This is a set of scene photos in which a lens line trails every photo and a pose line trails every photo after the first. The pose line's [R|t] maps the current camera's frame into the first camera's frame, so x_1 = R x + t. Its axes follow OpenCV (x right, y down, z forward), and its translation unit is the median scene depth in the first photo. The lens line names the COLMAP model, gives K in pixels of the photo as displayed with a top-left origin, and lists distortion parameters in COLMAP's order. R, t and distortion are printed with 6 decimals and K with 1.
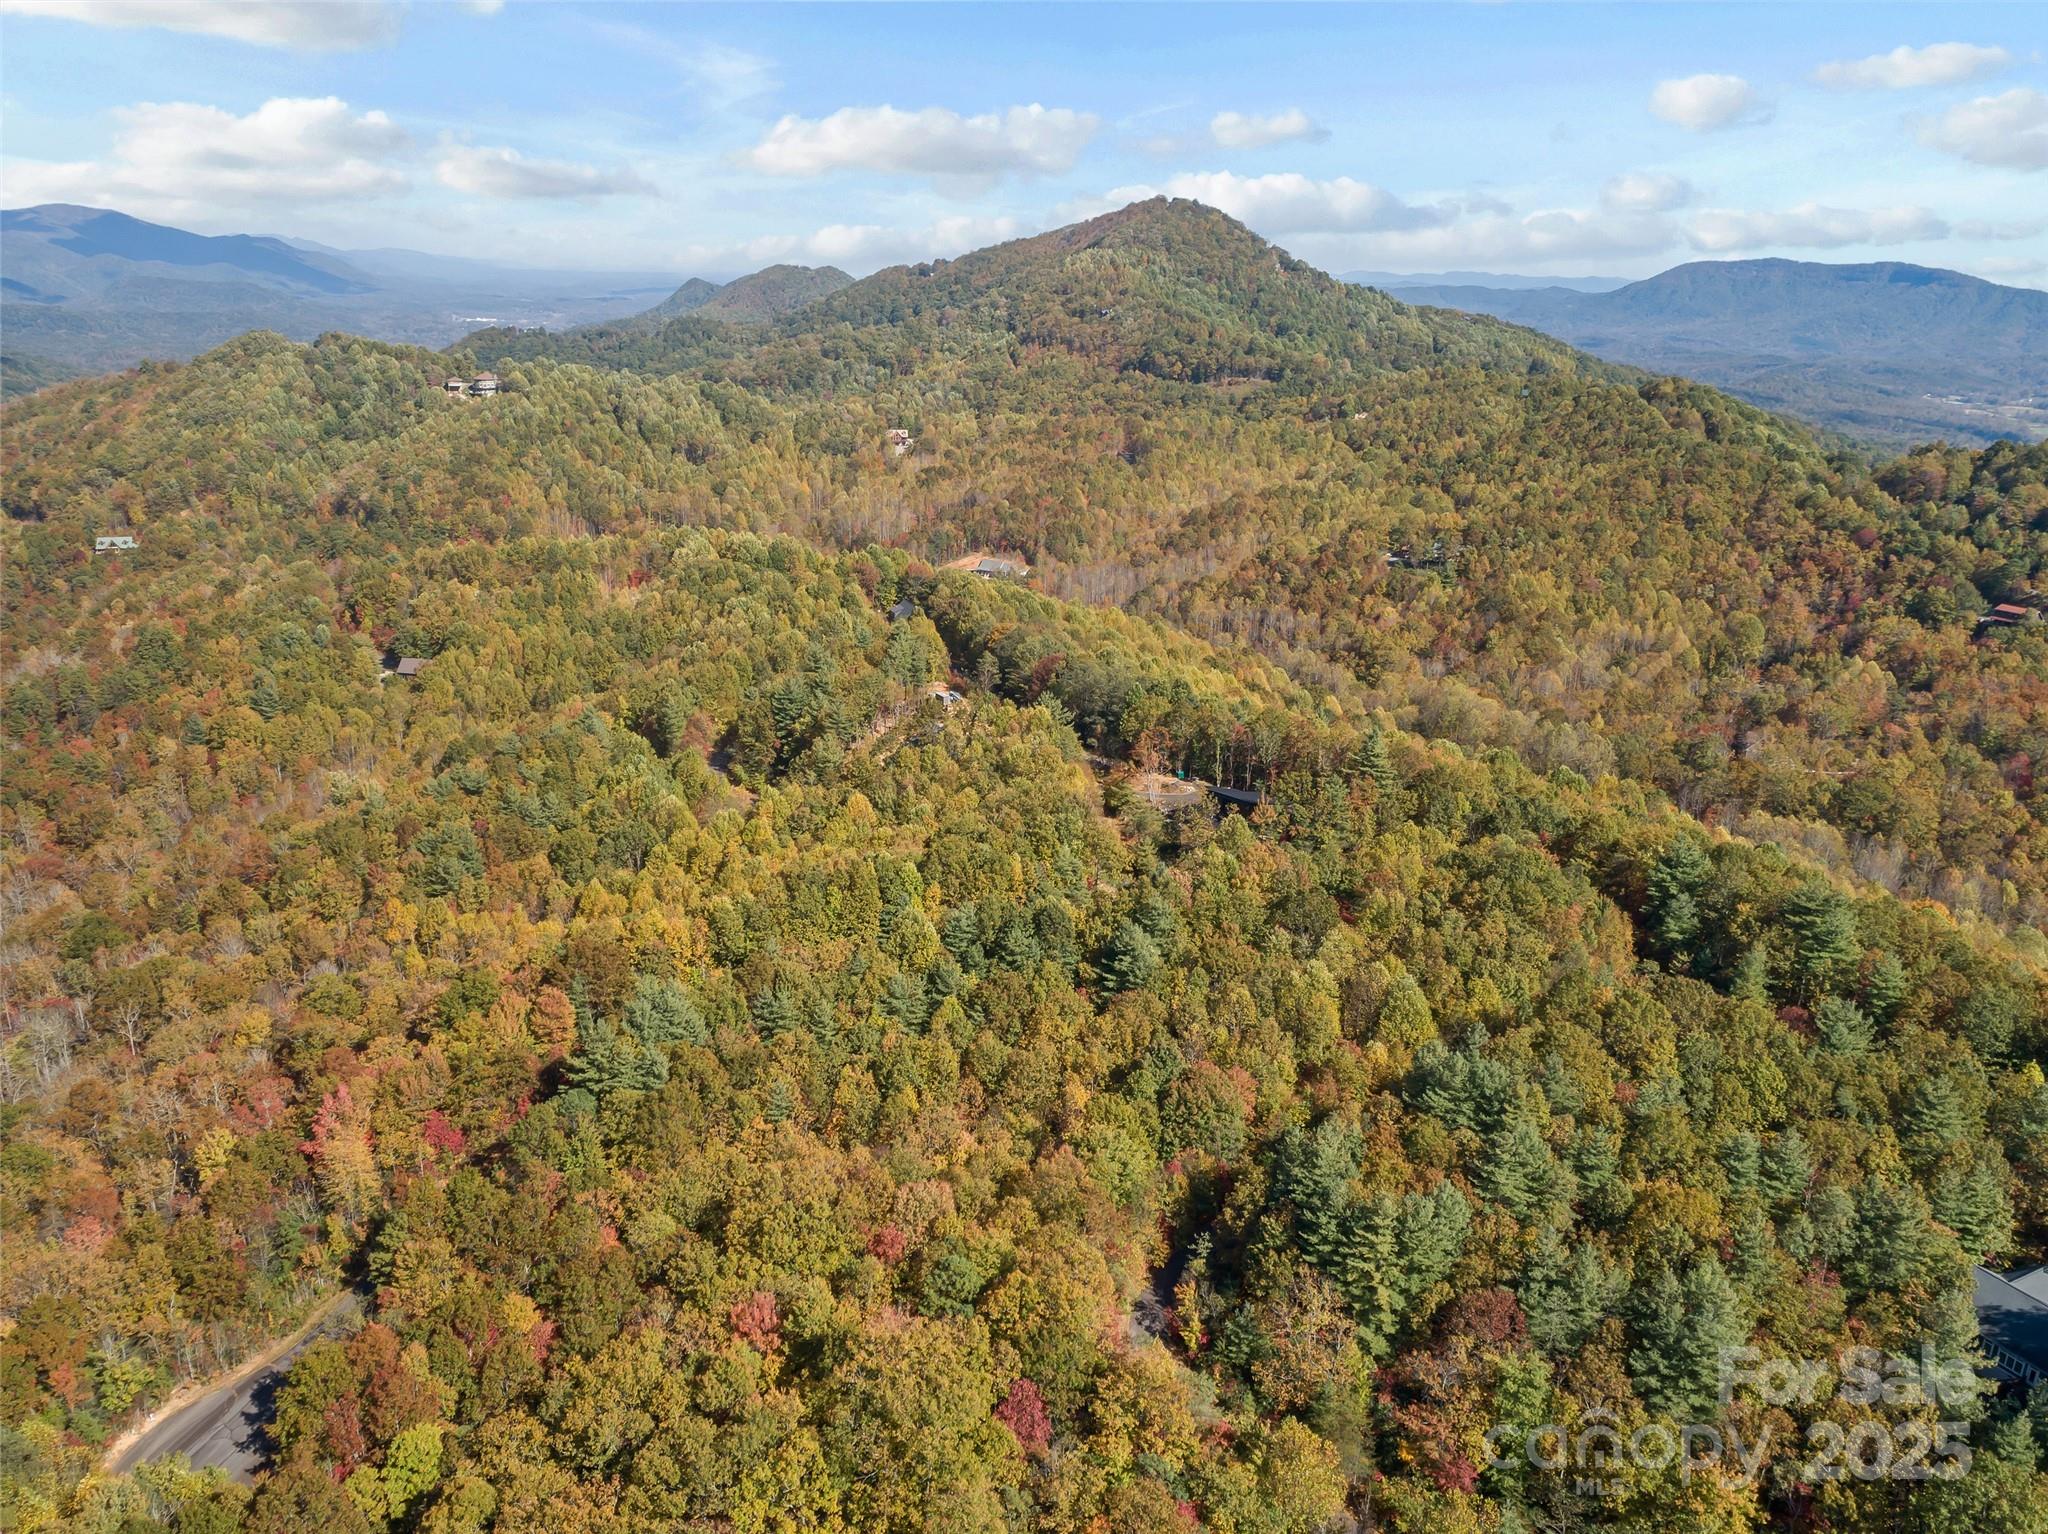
lens RADIAL K [[1553.3, 0, 1038.0], [0, 1553.3, 778.3], [0, 0, 1]] dist [-0.022917, 0.014156]
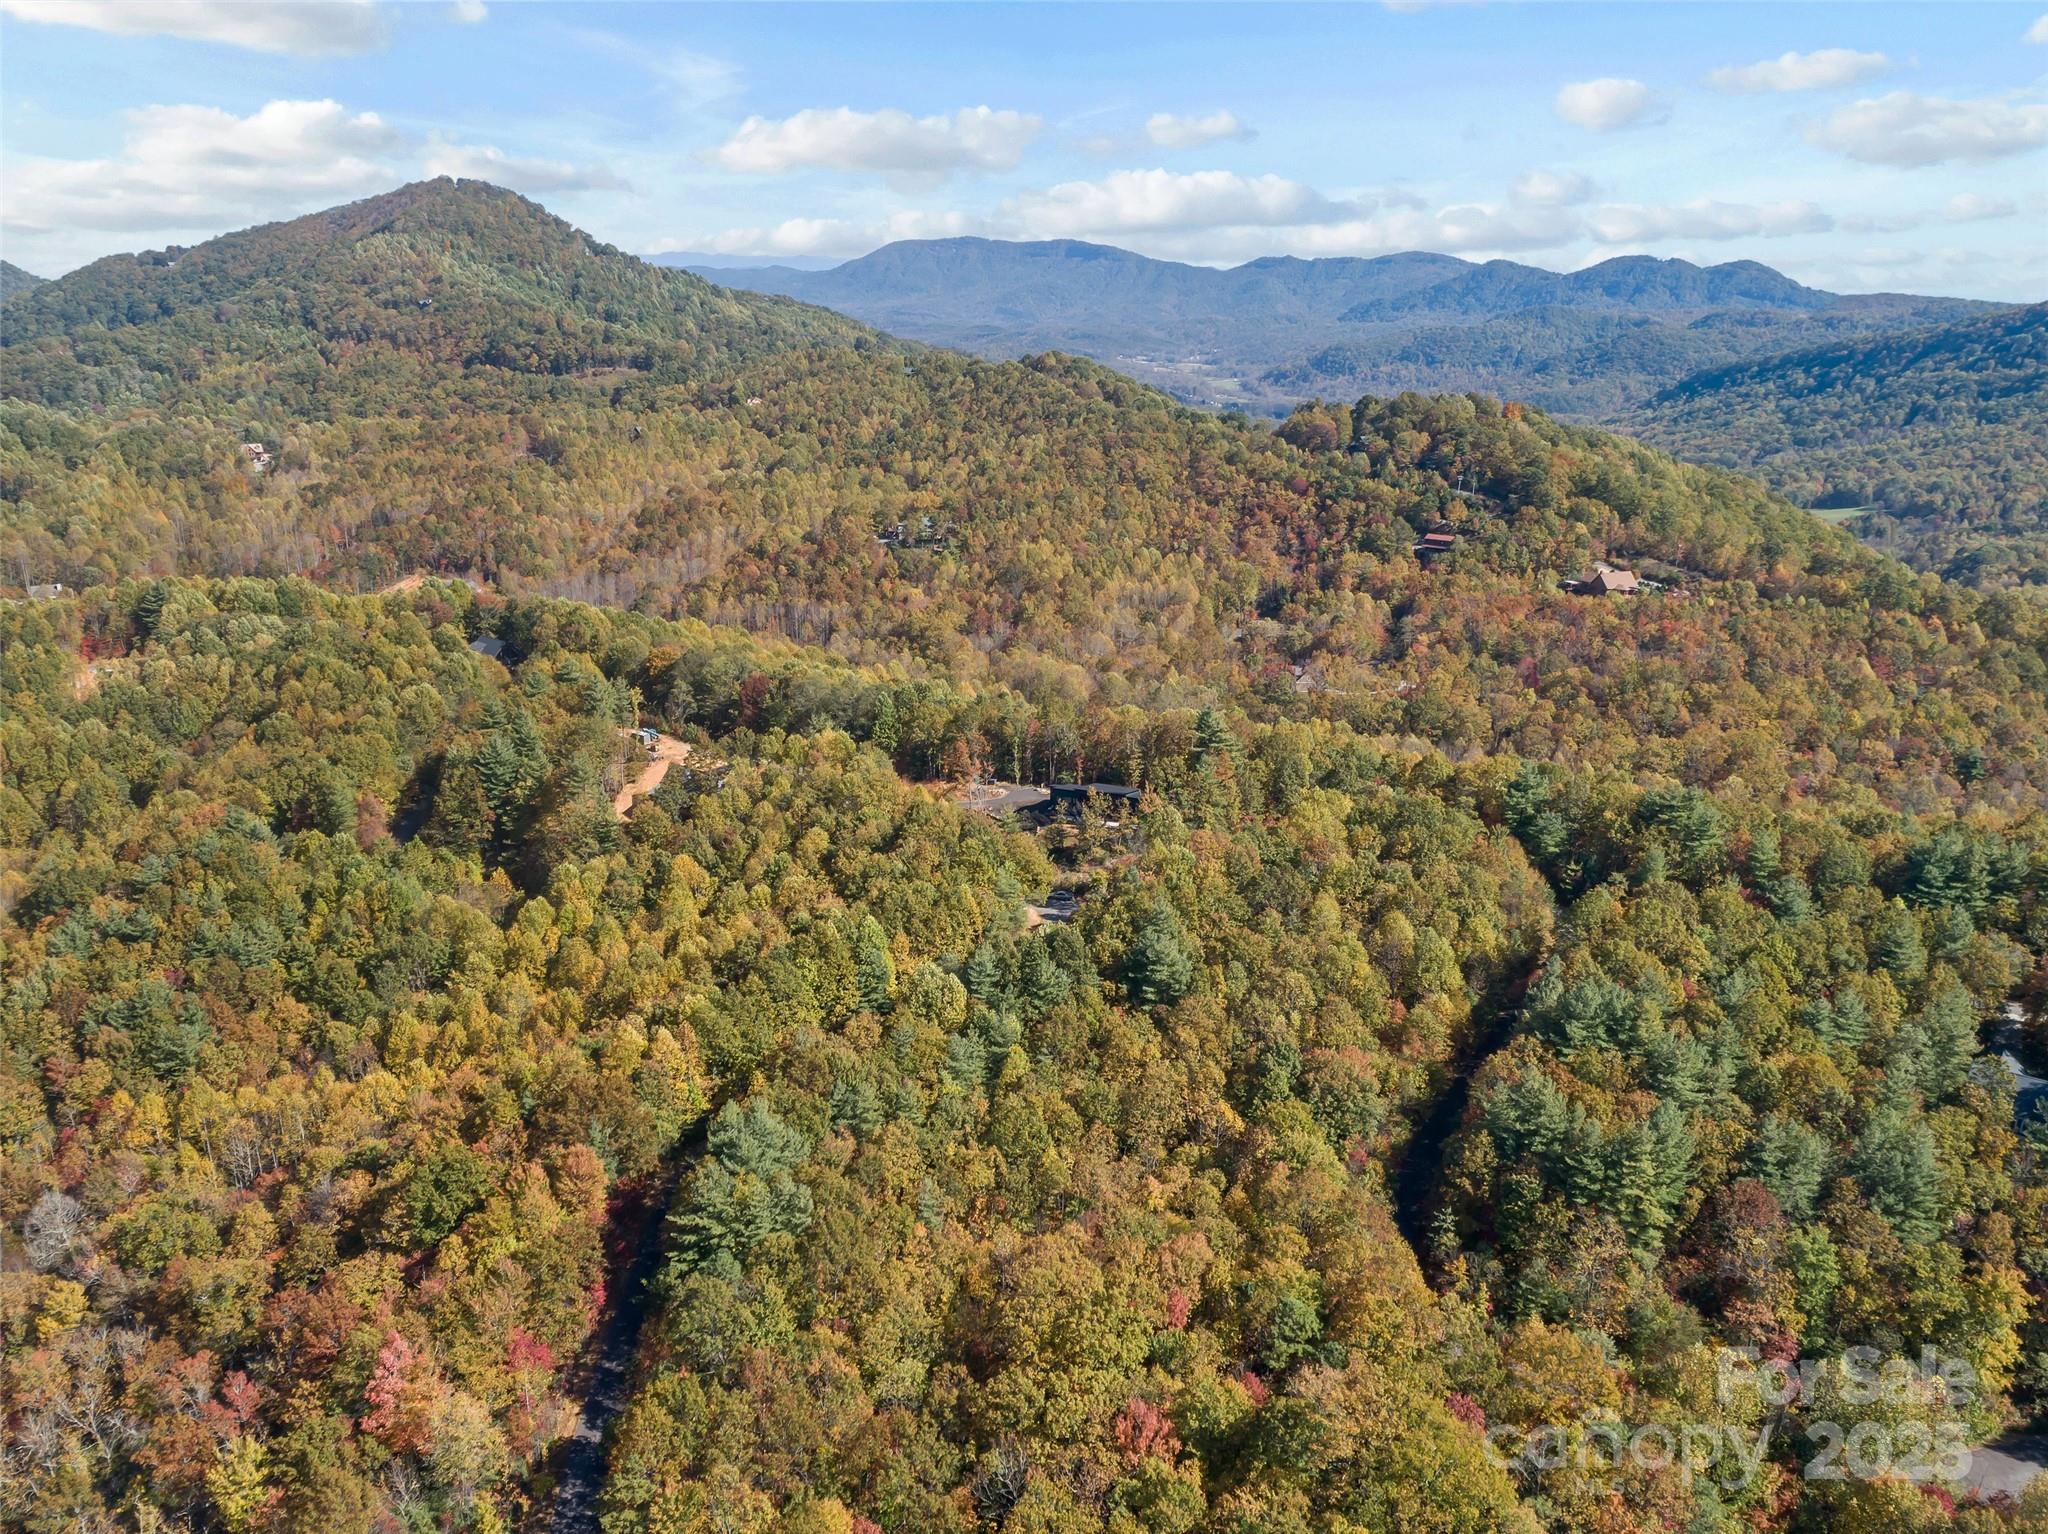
lens RADIAL K [[1553.3, 0, 1030.8], [0, 1553.3, 759.0], [0, 0, 1]] dist [-0.022917, 0.014156]
pose [[0.891146, -0.146898, 0.429279, -0.120849], [0.146781, 0.988599, 0.033590, -0.017307], [-0.429319, 0.033077, 0.902547, 0.039710]]
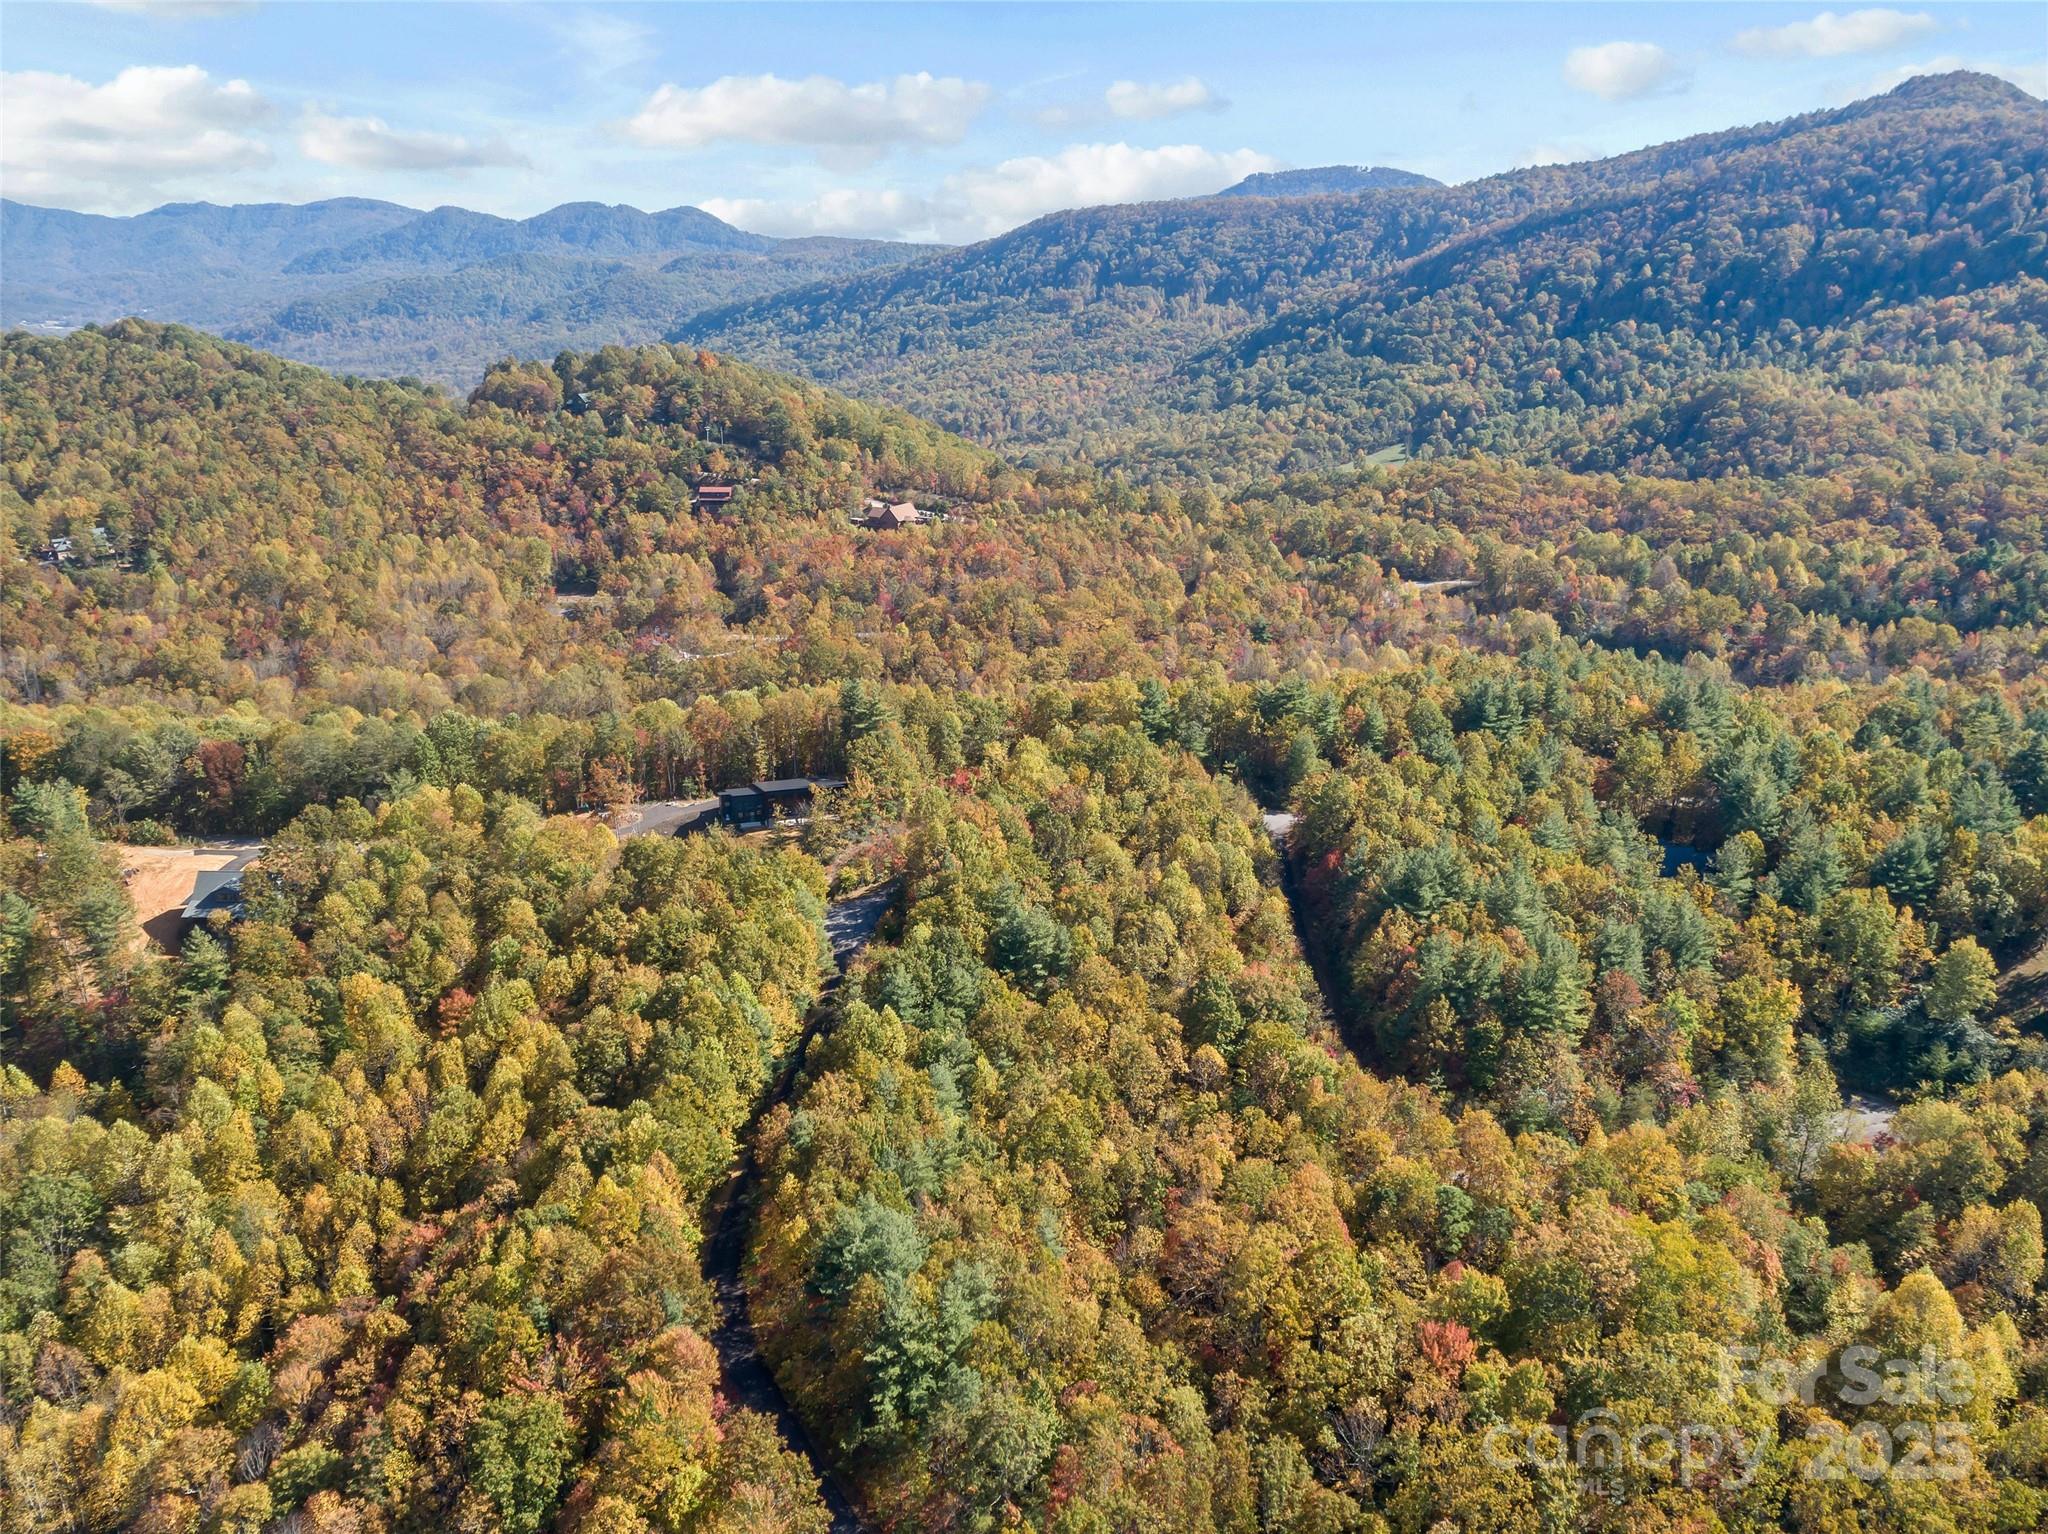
lens RADIAL K [[1553.3, 0, 1020.6], [0, 1553.3, 752.9], [0, 0, 1]] dist [-0.022917, 0.014156]
pose [[0.451890, -0.300790, 0.839833, -0.209289], [0.273124, 0.942880, 0.190737, -0.052743], [-0.849234, 0.143187, 0.508232, 0.143667]]
